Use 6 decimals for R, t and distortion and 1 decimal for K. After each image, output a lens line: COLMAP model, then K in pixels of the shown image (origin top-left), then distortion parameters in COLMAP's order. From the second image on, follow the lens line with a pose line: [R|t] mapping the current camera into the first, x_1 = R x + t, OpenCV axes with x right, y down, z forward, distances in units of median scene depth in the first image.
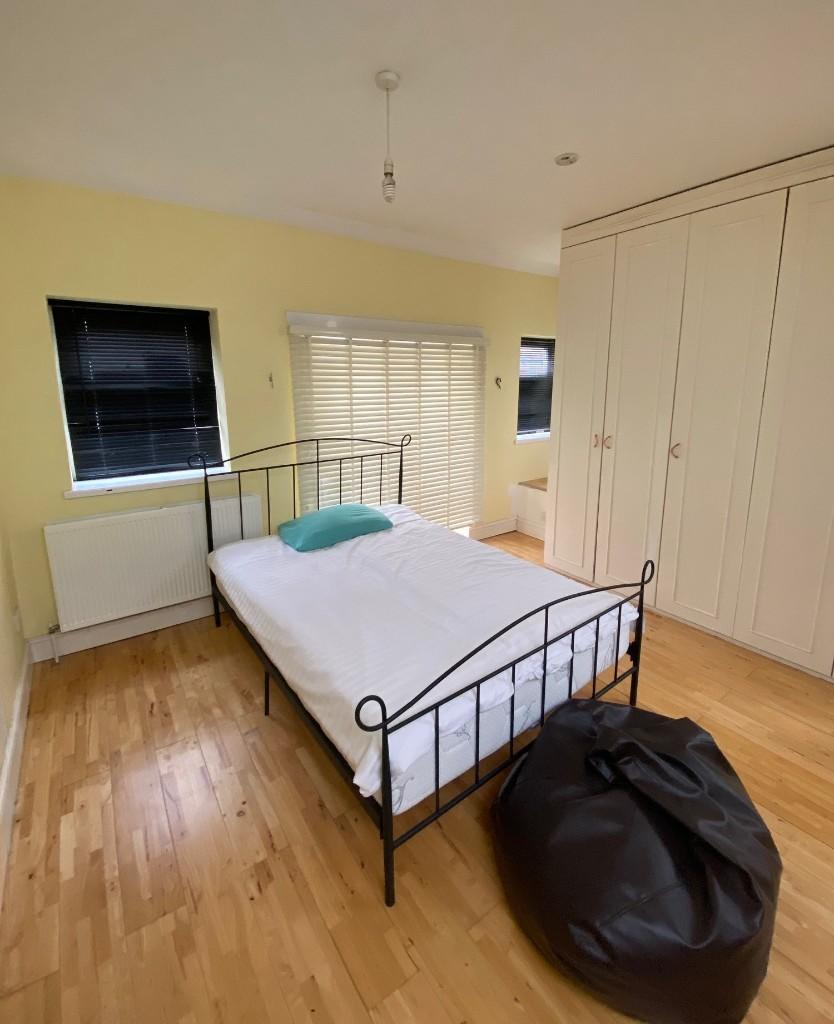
lens RADIAL K [[440.5, 0, 416.0], [0, 440.5, 462.6], [0, 0, 1]] dist [0.000440, 0.000028]
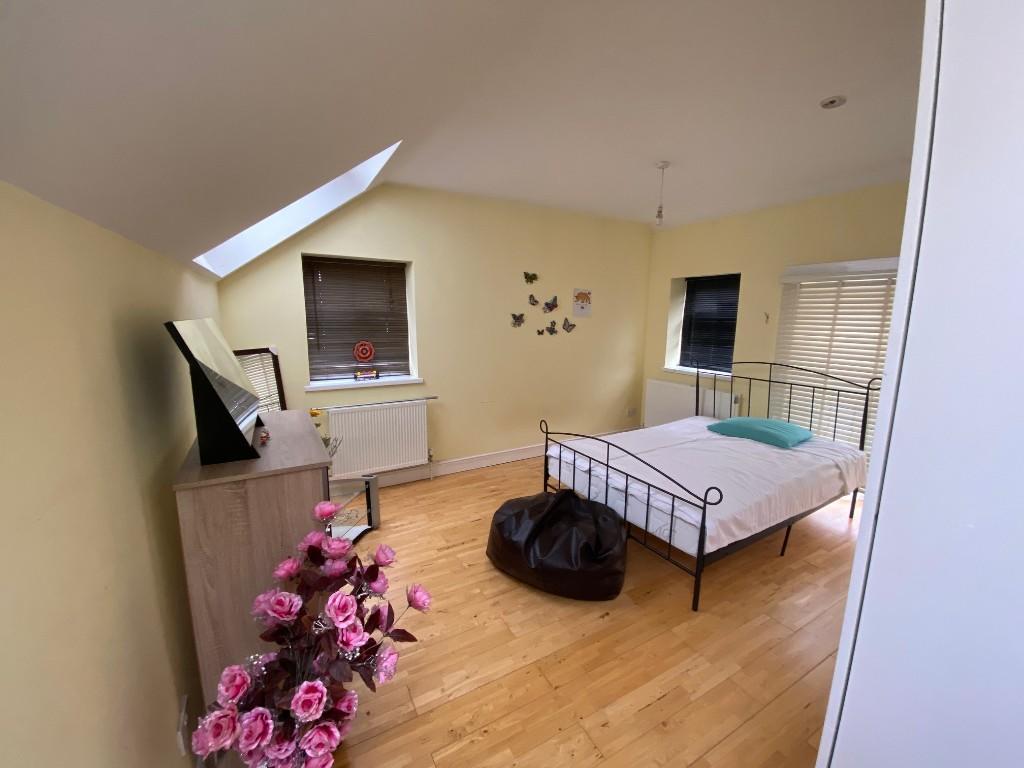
lens RADIAL K [[414.7, 0, 512.9], [0, 414.7, 385.7], [0, 0, 1]] dist [0.022679, -0.021566]
pose [[-0.109317, 0.172237, -0.978971, 1.145141], [-0.185178, 0.964103, 0.190300, -0.090604], [0.976606, 0.202087, -0.073498, 0.398227]]
